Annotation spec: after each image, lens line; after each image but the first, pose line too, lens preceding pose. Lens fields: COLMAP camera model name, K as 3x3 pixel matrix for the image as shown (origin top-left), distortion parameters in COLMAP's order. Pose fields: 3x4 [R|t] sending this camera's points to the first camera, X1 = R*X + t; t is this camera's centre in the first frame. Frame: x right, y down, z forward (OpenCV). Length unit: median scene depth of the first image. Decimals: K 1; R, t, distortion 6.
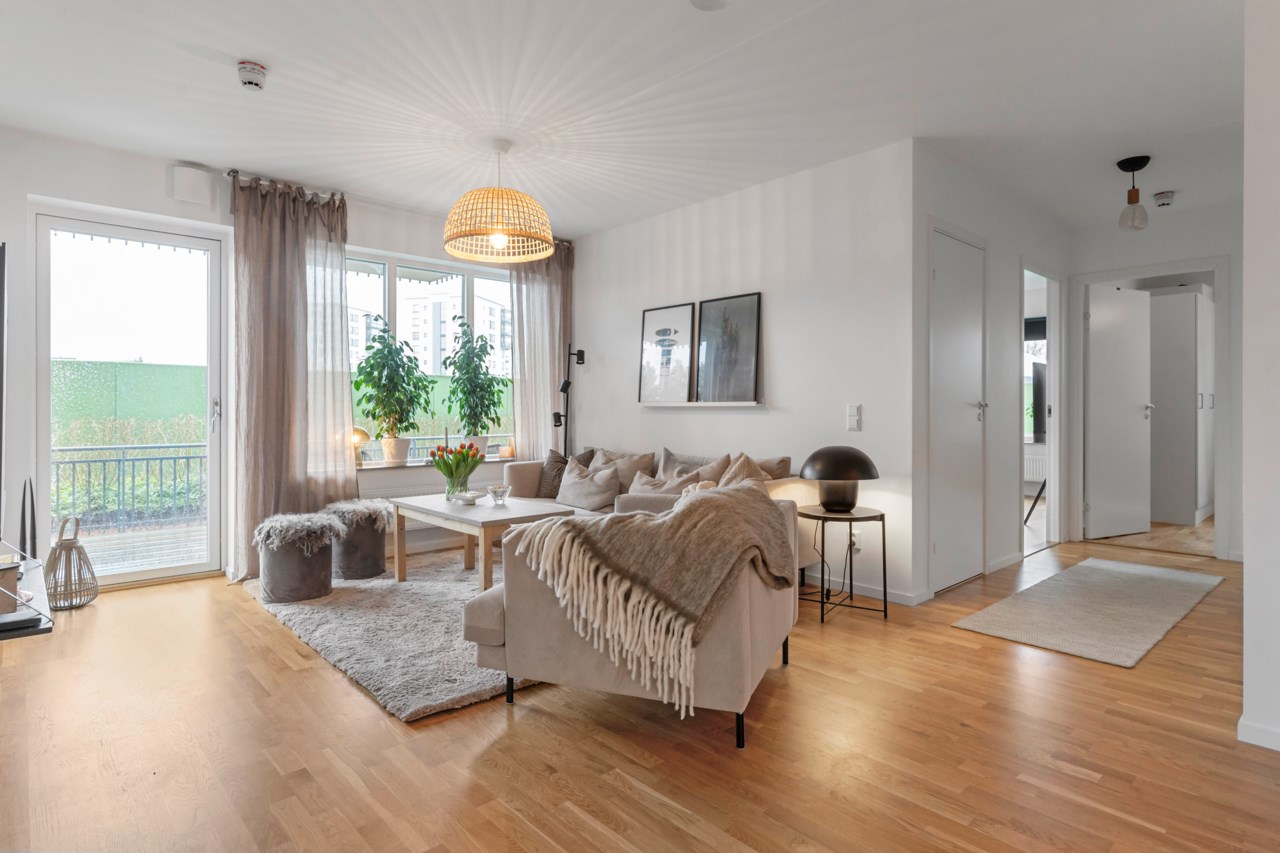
lens RADIAL K [[677.0, 0, 647.4], [0, 677.0, 414.4], [0, 0, 1]] dist [-0.003030, 0.002114]
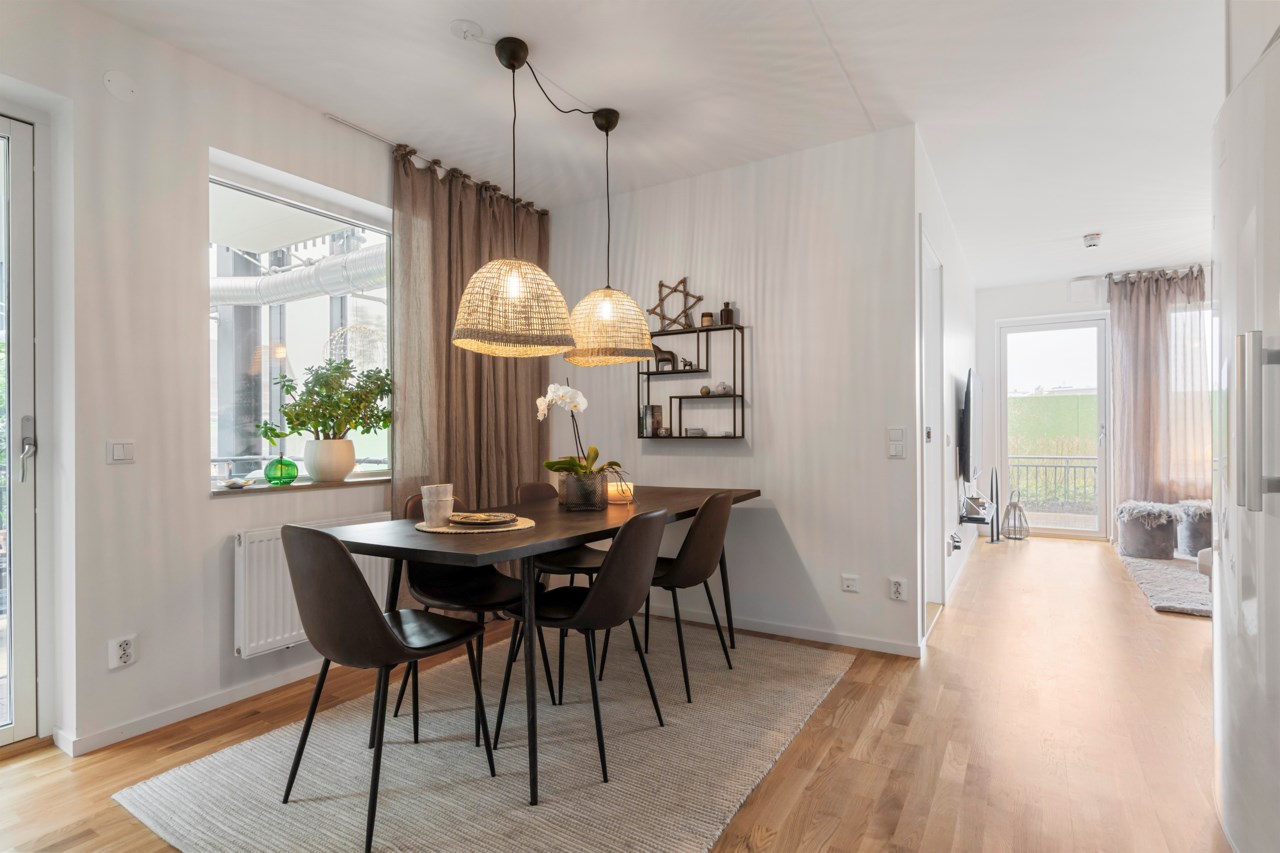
lens RADIAL K [[636.2, 0, 634.3], [0, 636.2, 427.1], [0, 0, 1]] dist [0.002574, 0.000340]
pose [[0.258395, -0.010153, -0.965986, 0.465818], [-0.000754, 0.999942, -0.010712, 0.000138], [0.966039, 0.003496, 0.258372, -0.379311]]
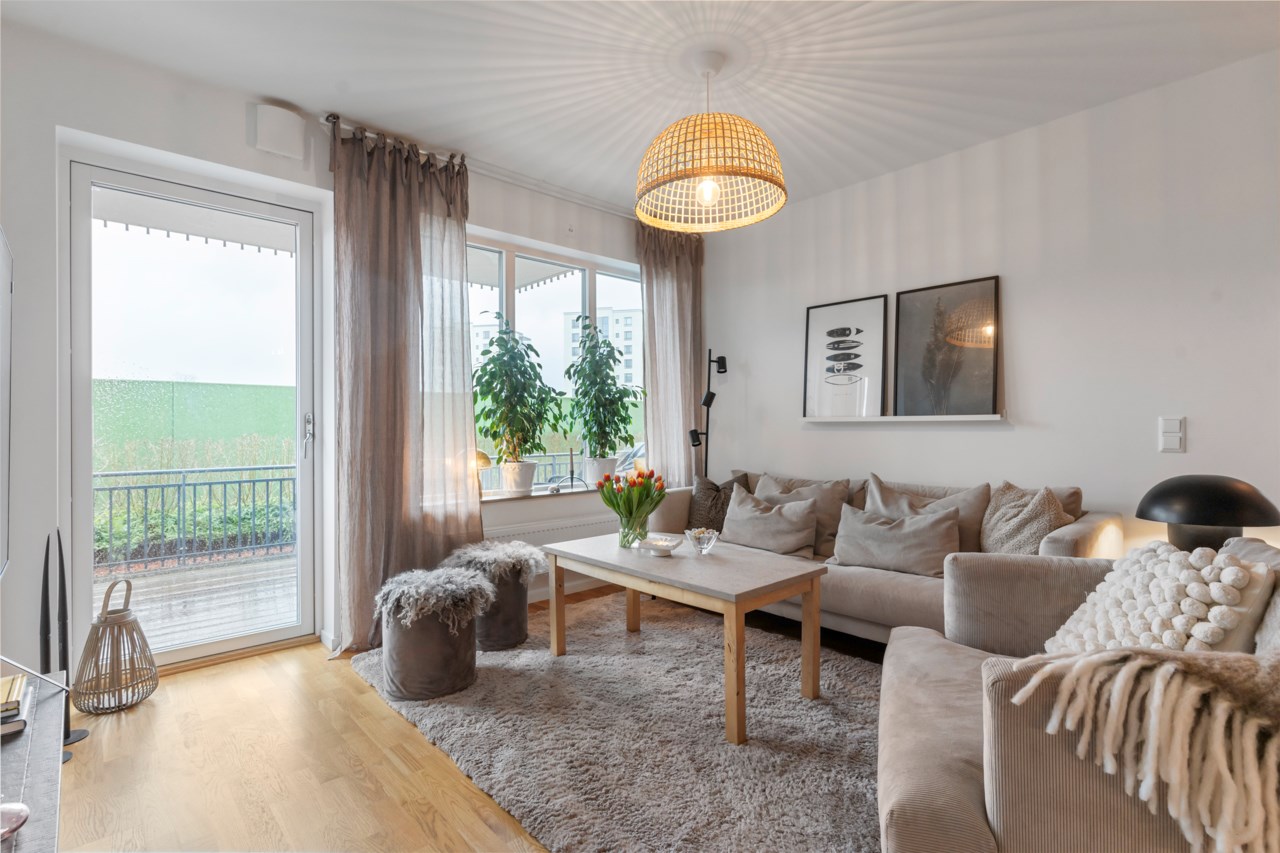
lens RADIAL K [[602.8, 0, 647.1], [0, 602.8, 430.0], [0, 0, 1]] dist [0.000362, 0.000732]
pose [[0.999983, -0.005177, 0.002752, -0.246853], [0.005180, 0.999986, -0.001209, -0.002587], [-0.002745, 0.001223, 0.999995, 0.301324]]
